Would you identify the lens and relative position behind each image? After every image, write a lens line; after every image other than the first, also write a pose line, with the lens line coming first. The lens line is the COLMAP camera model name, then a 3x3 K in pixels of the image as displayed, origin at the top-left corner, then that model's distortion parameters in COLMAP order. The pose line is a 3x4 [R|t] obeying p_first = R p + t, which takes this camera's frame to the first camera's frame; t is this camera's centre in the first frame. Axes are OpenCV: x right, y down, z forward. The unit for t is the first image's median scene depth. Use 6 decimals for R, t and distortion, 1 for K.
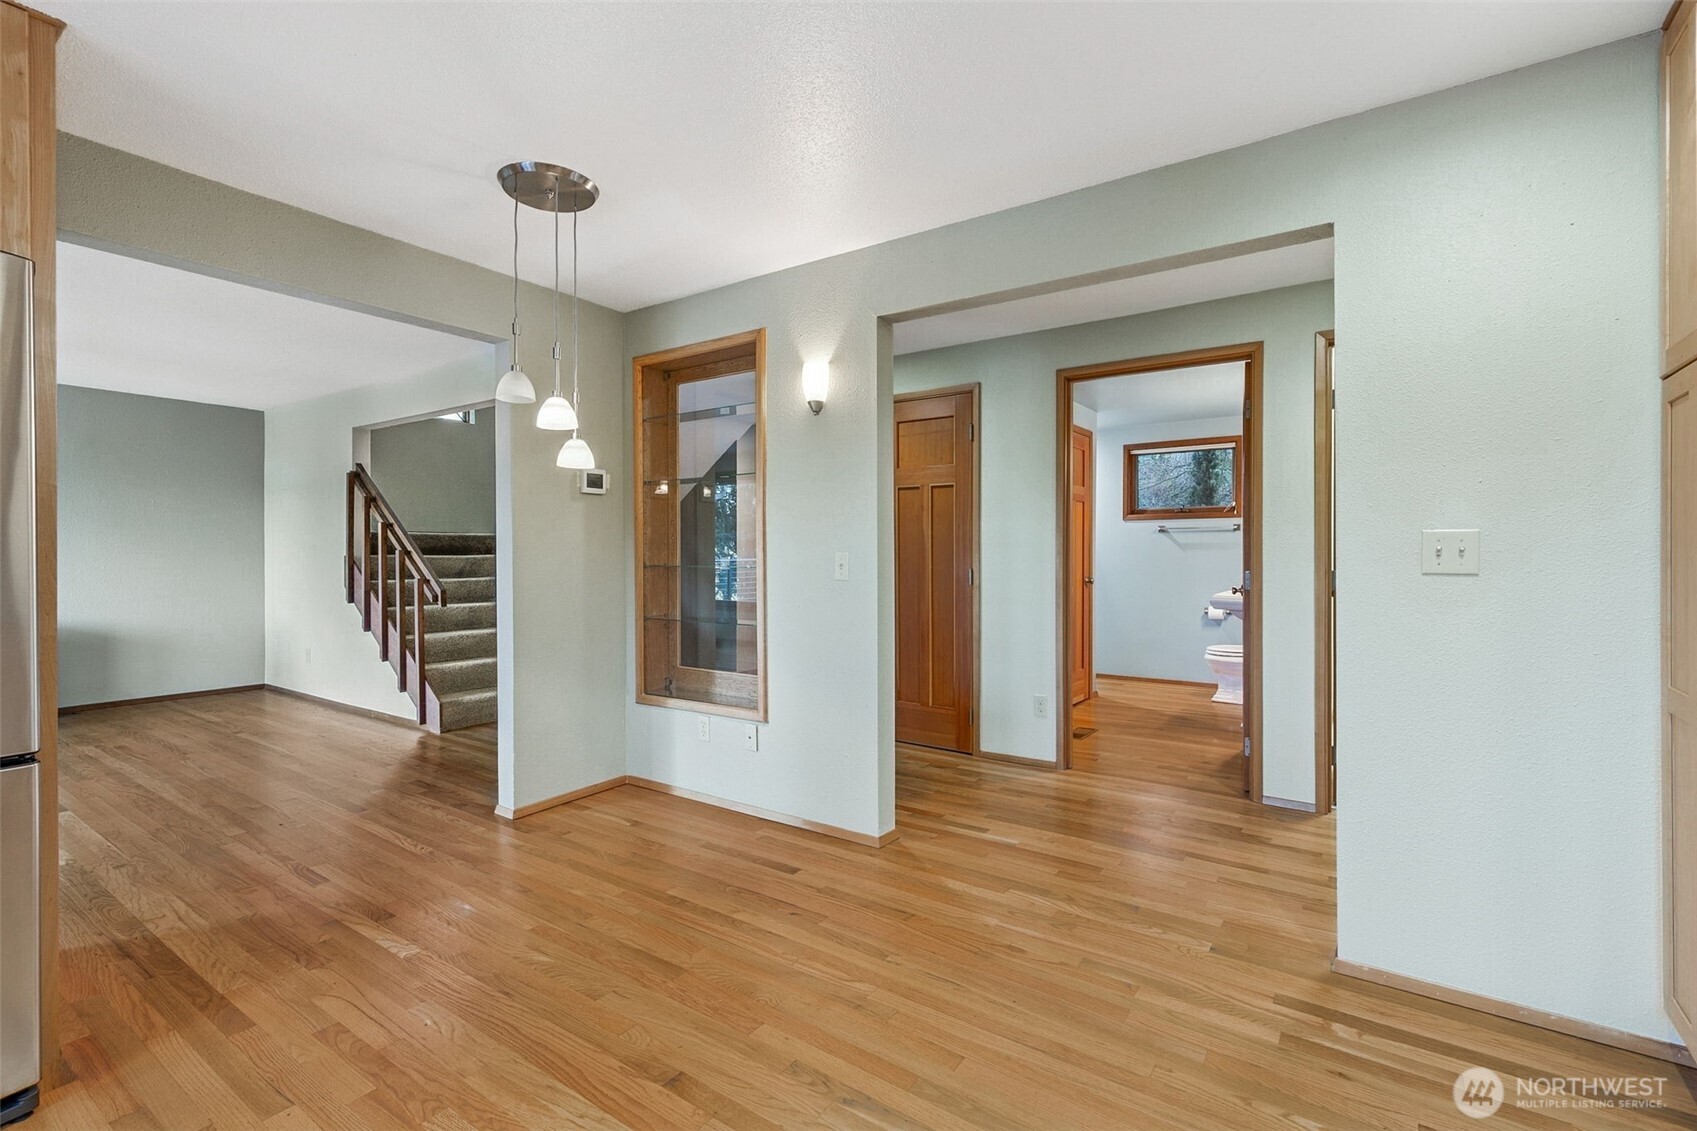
lens RADIAL K [[769.7, 0, 848.5], [0, 769.7, 566.4], [0, 0, 1]] dist [0.003775, 0.000222]
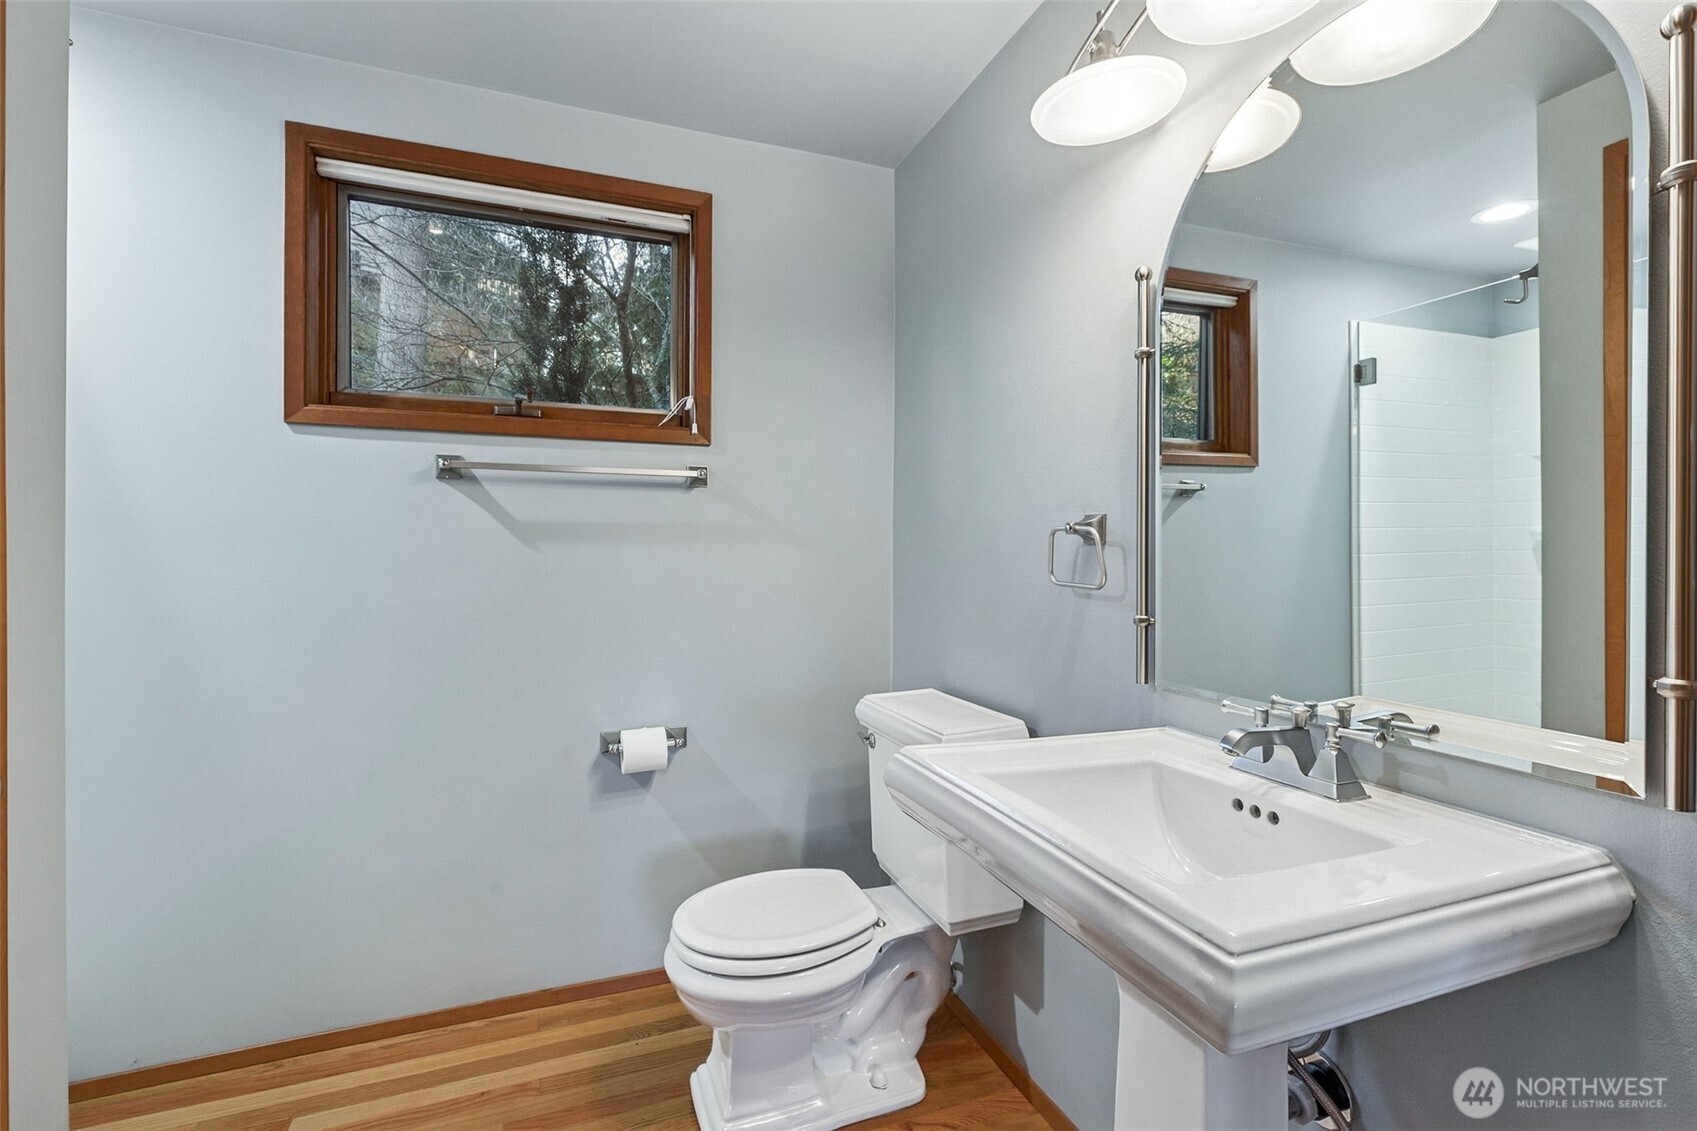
lens RADIAL K [[769.7, 0, 844.4], [0, 769.7, 554.2], [0, 0, 1]] dist [0.003775, 0.000222]
pose [[0.548749, 0.005787, 0.835967, 0.250545], [0.004182, 0.999945, -0.009667, -0.013843], [-0.835977, 0.008801, 0.548694, 0.721263]]
